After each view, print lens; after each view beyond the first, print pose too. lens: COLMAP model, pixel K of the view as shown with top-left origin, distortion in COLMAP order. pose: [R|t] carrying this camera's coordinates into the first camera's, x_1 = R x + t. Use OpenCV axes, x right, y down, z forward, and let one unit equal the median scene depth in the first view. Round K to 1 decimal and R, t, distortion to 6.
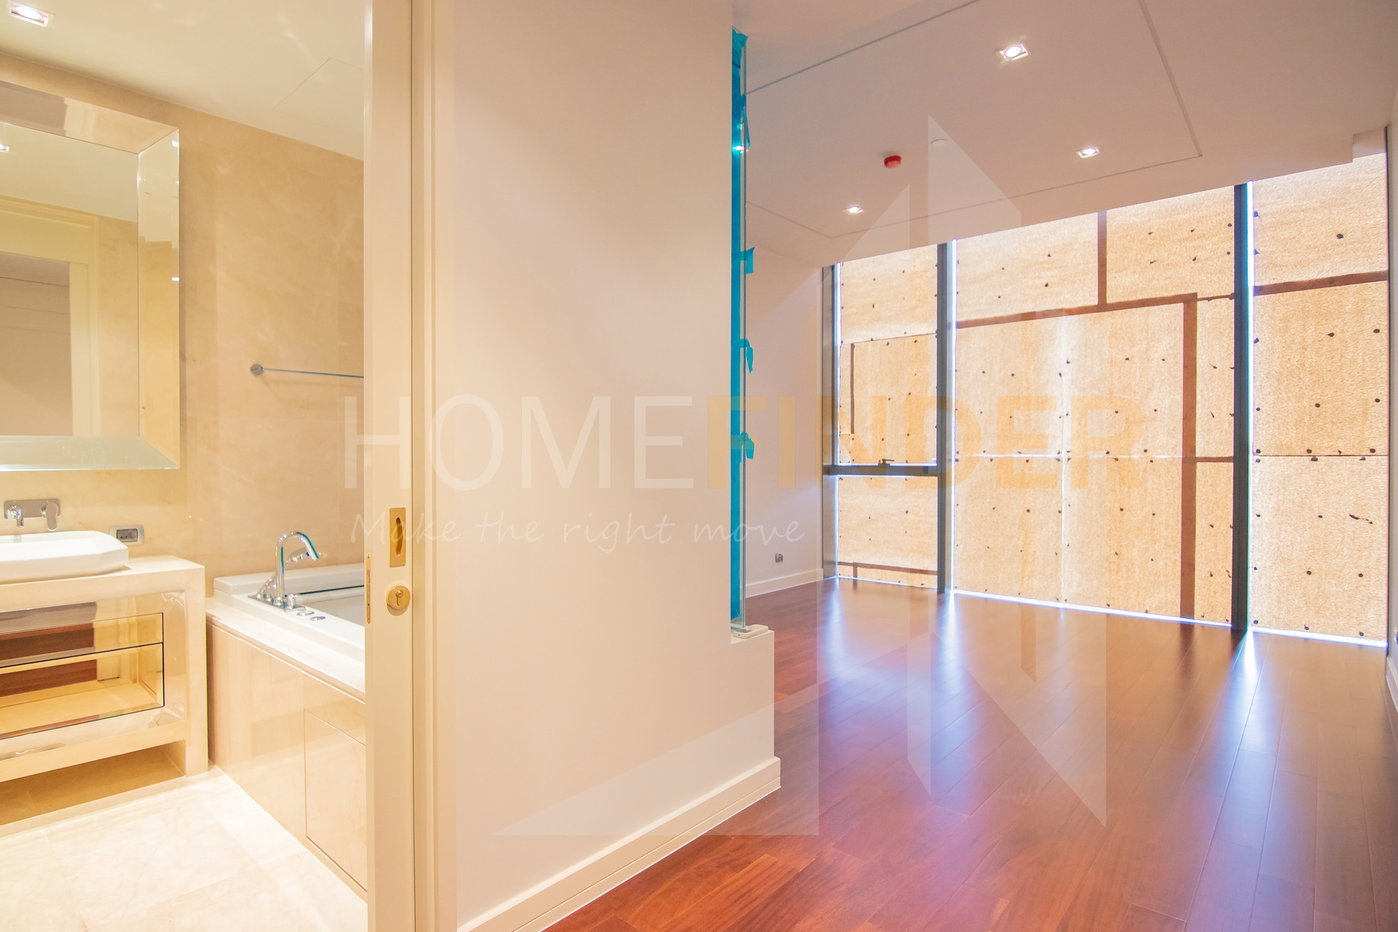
lens RADIAL K [[717.3, 0, 698.1], [0, 717.3, 468.7], [0, 0, 1]] dist [-0.014540, -0.000520]
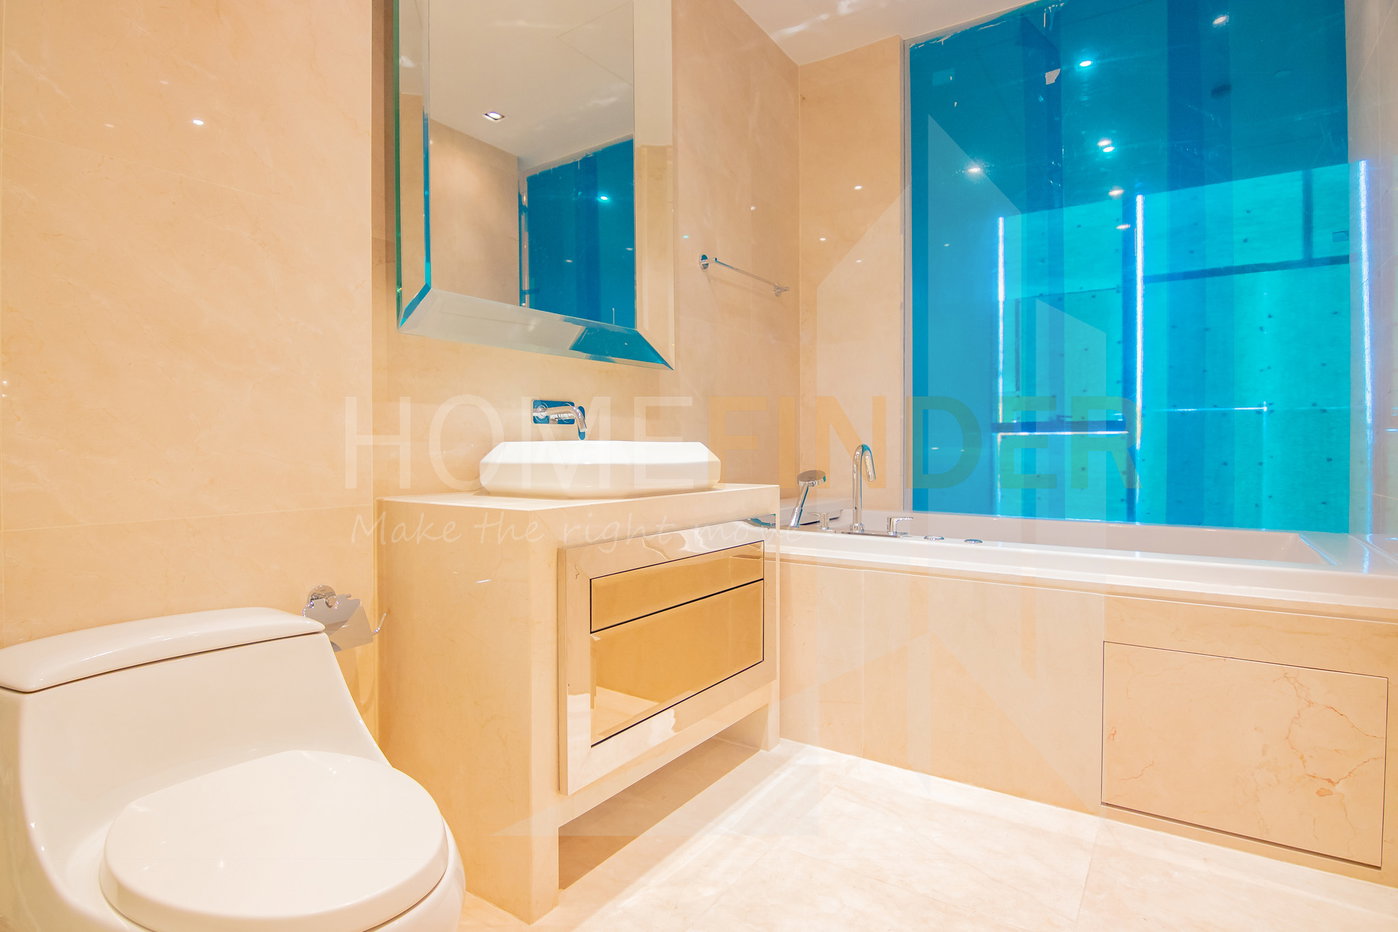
lens RADIAL K [[717.3, 0, 699.3], [0, 717.3, 456.4], [0, 0, 1]] dist [-0.014540, -0.000520]
pose [[0.991232, -0.000749, 0.132132, -0.421186], [0.000701, 1.000000, 0.000409, 0.049218], [-0.132132, -0.000313, 0.991232, 0.103061]]
